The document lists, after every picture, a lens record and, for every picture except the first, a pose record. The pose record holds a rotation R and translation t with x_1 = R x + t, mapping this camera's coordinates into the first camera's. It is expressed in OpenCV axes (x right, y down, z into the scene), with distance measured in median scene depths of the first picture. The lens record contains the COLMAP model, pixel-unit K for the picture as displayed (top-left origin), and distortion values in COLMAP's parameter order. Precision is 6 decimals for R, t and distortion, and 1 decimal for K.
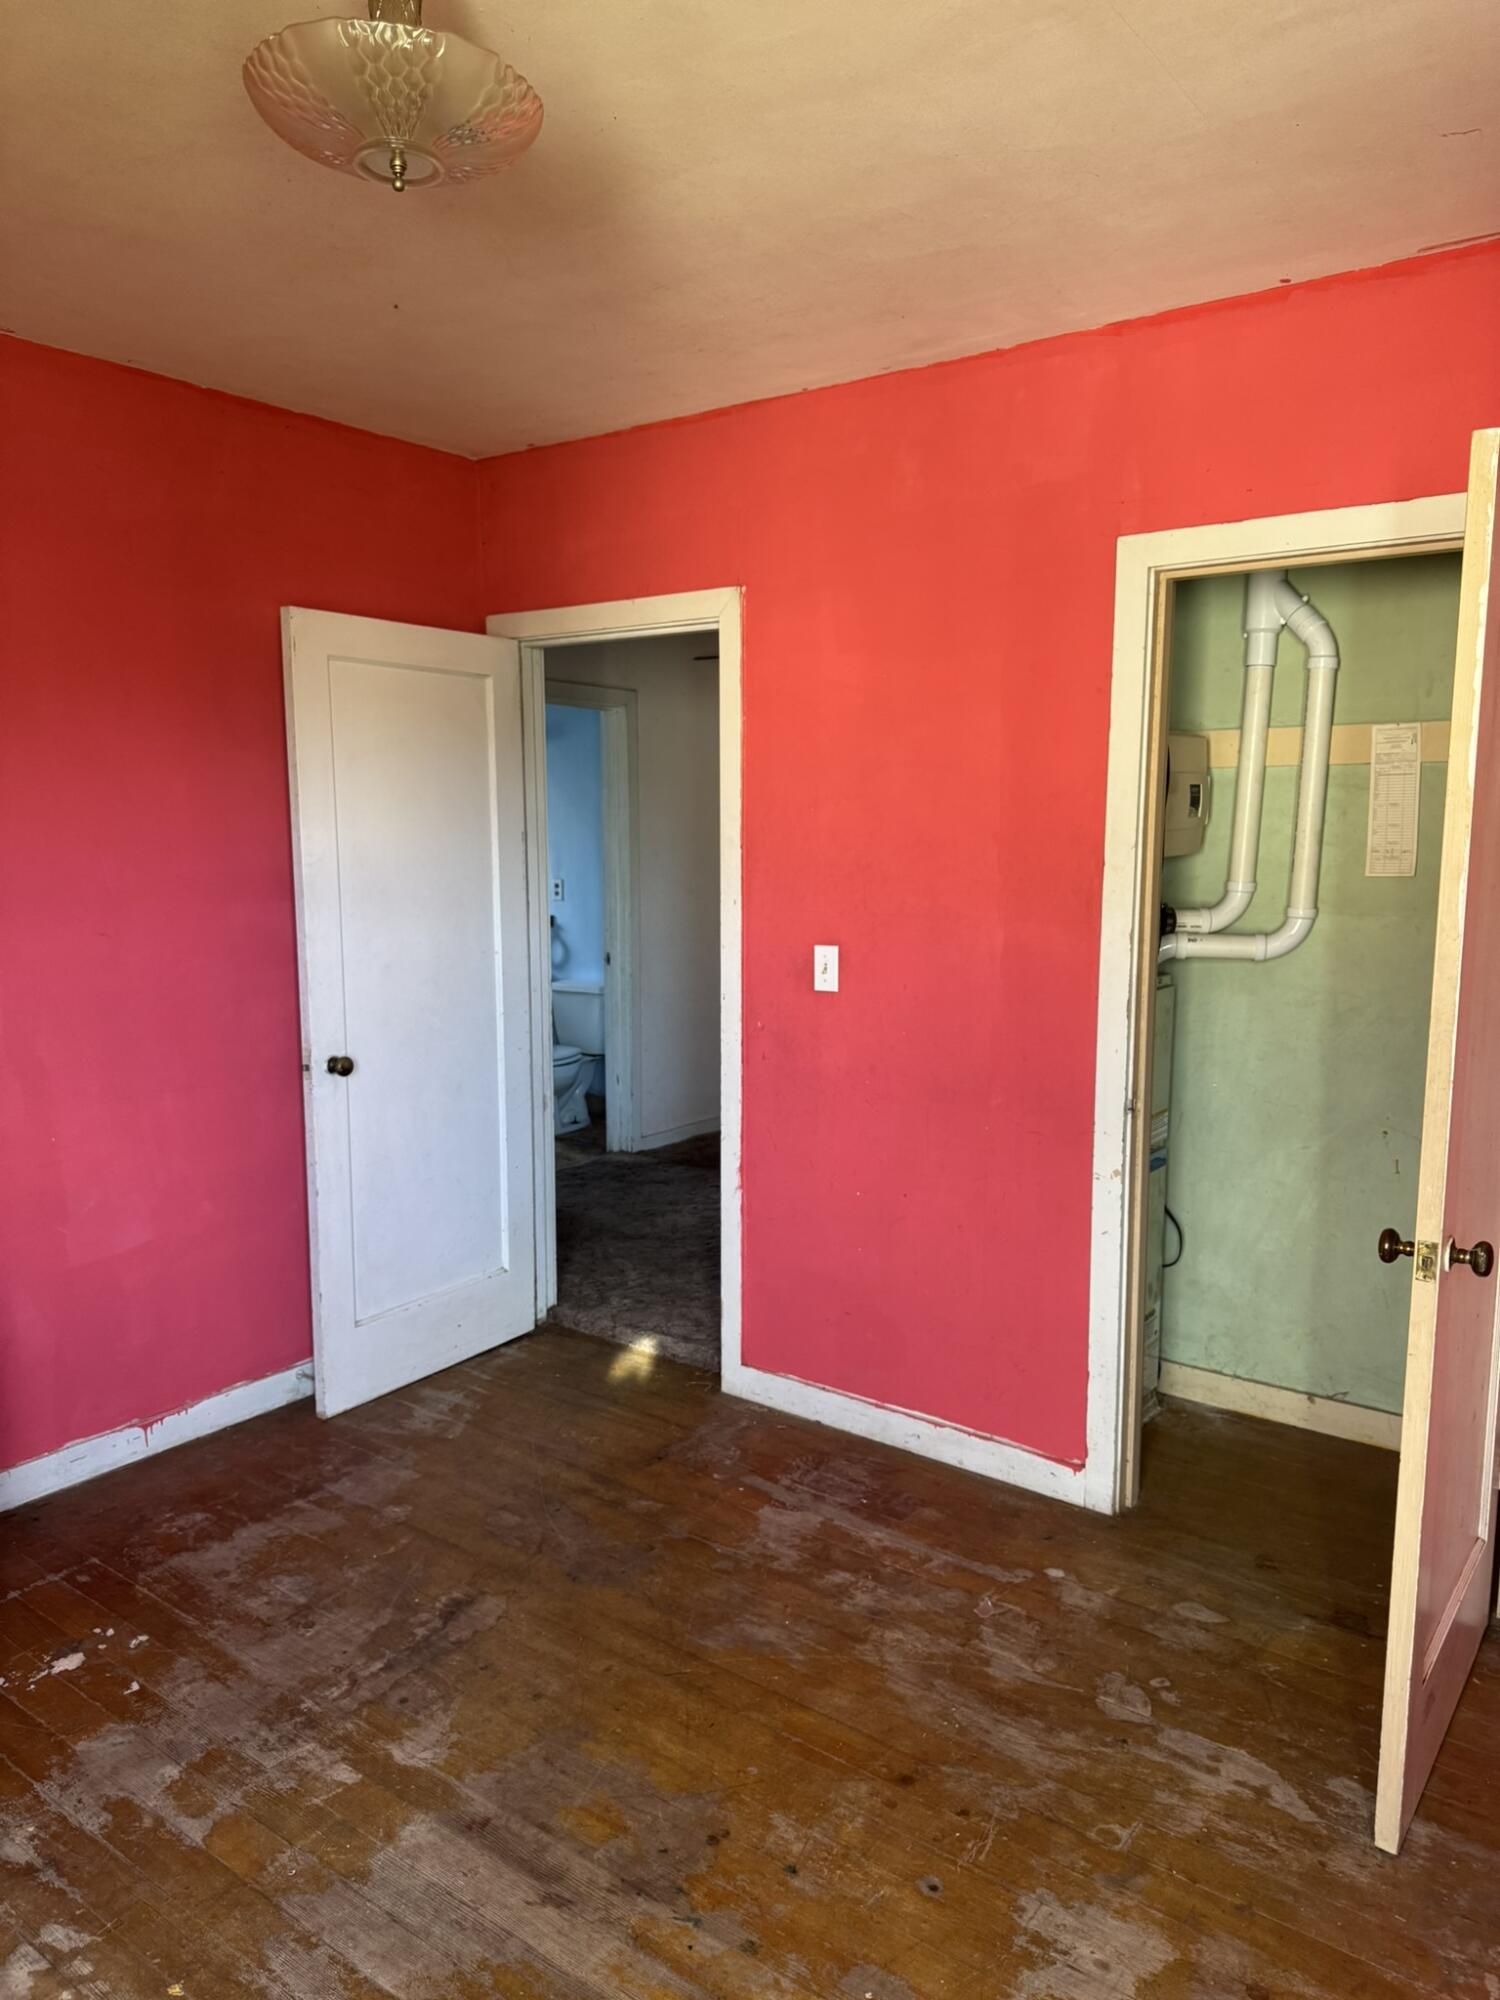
lens RADIAL K [[1415.0, 0, 750.6], [0, 1415.0, 1018.1], [0, 0, 1]] dist [0.138502, -0.194281]
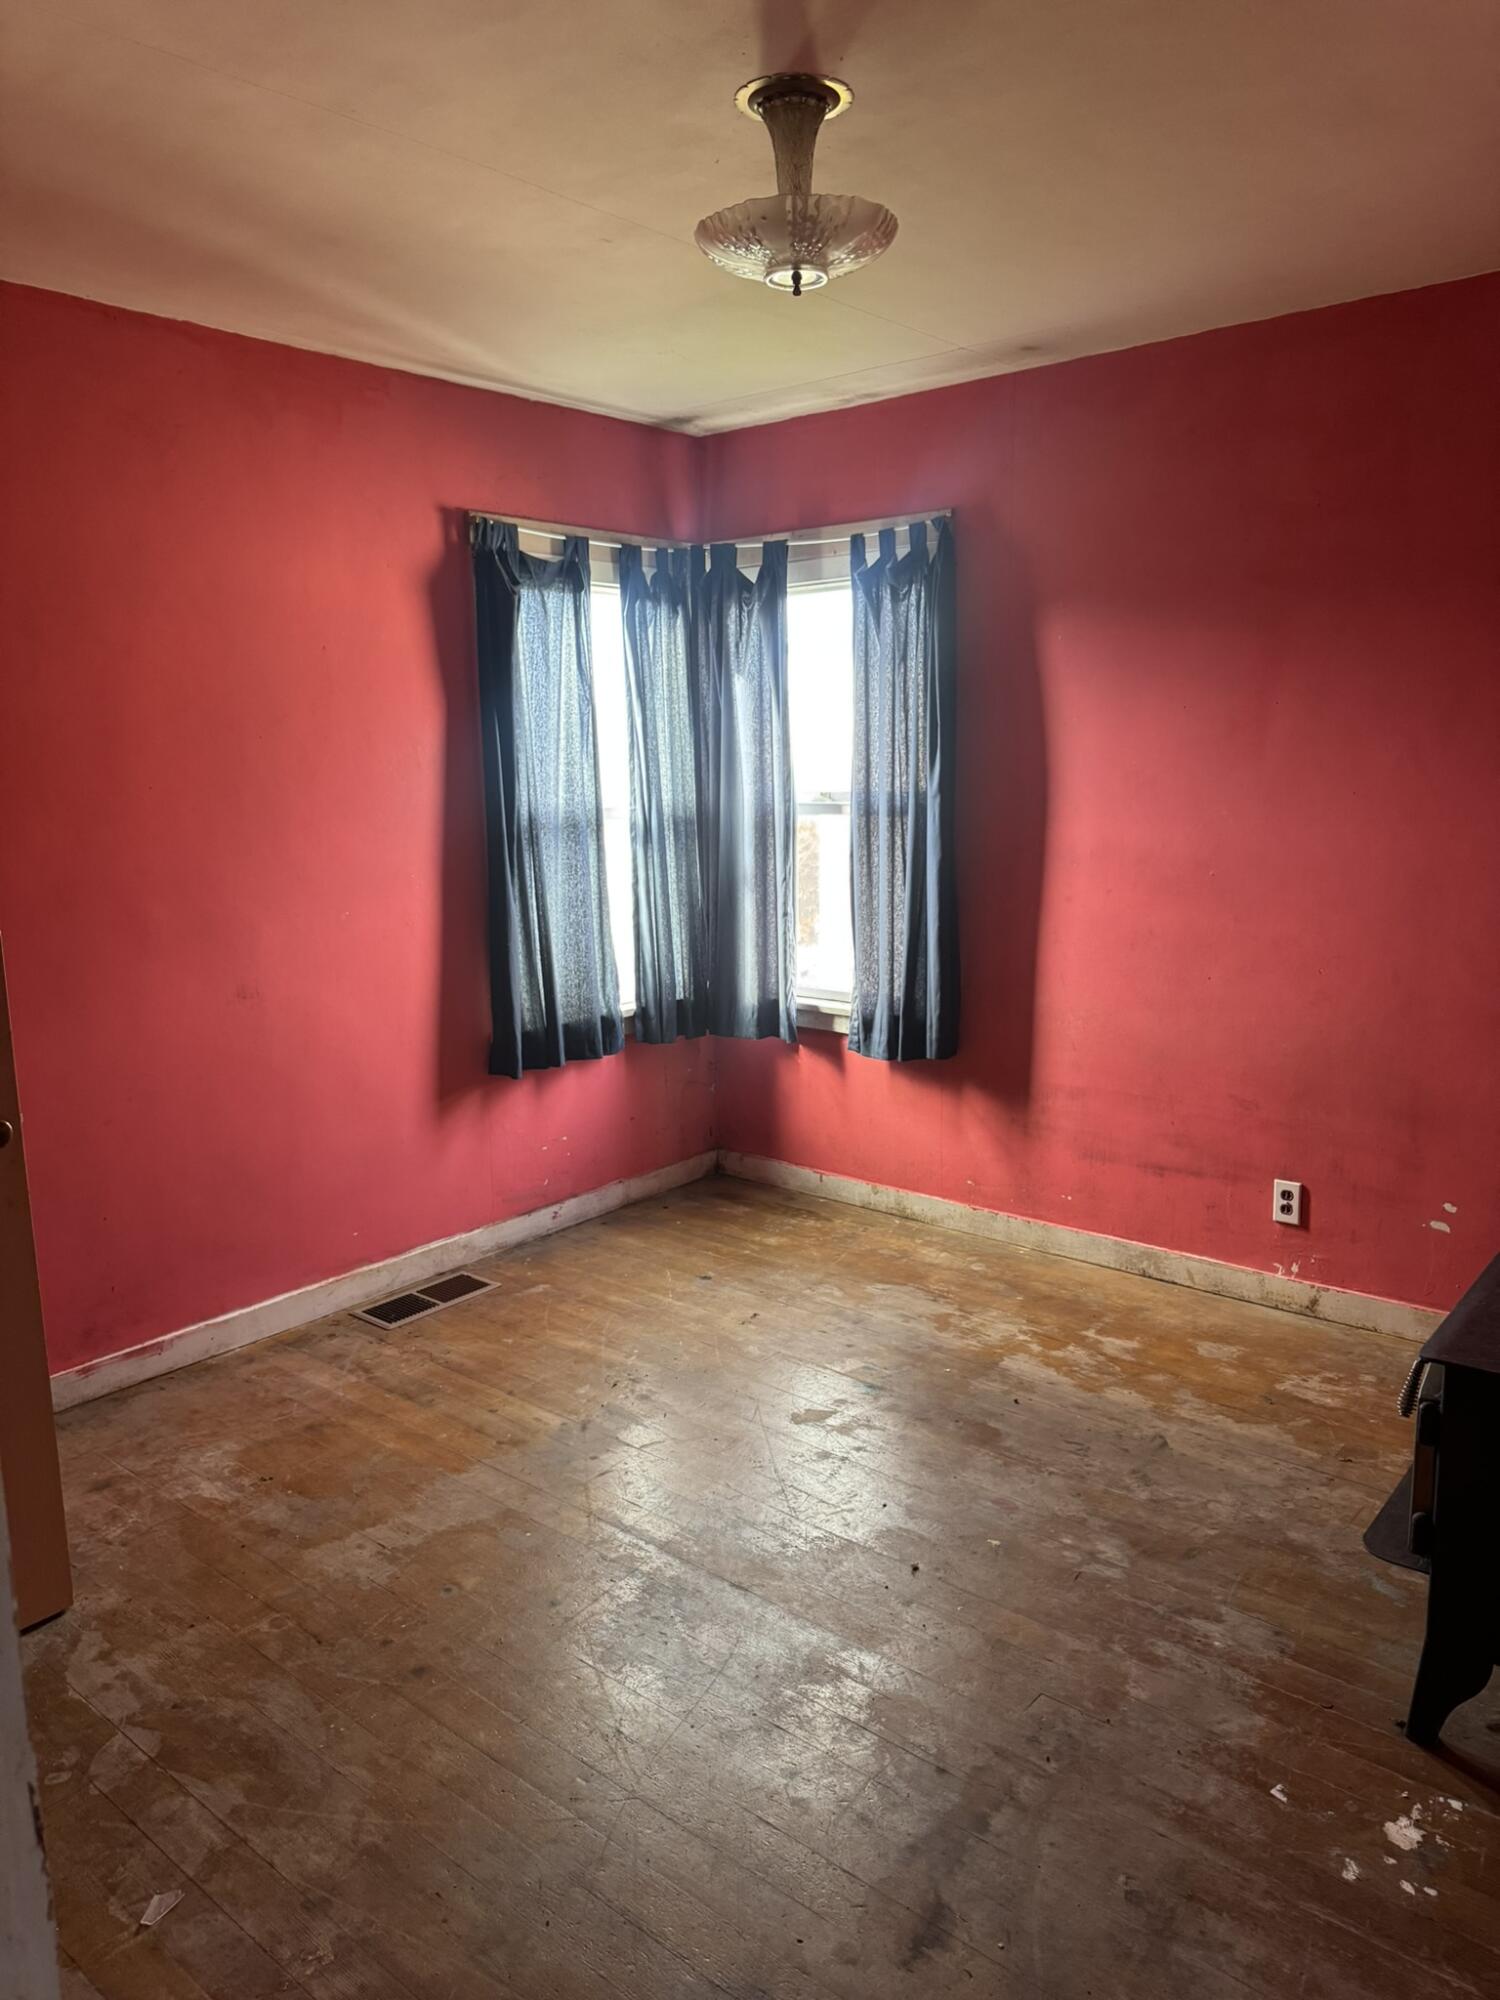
lens RADIAL K [[1415.0, 0, 750.6], [0, 1415.0, 1018.1], [0, 0, 1]] dist [0.138502, -0.194281]
pose [[-0.998405, 0.009340, 0.055685, -0.187063], [0.026343, 0.949365, 0.313068, -0.235339], [-0.049942, 0.314036, -0.948097, 1.756629]]
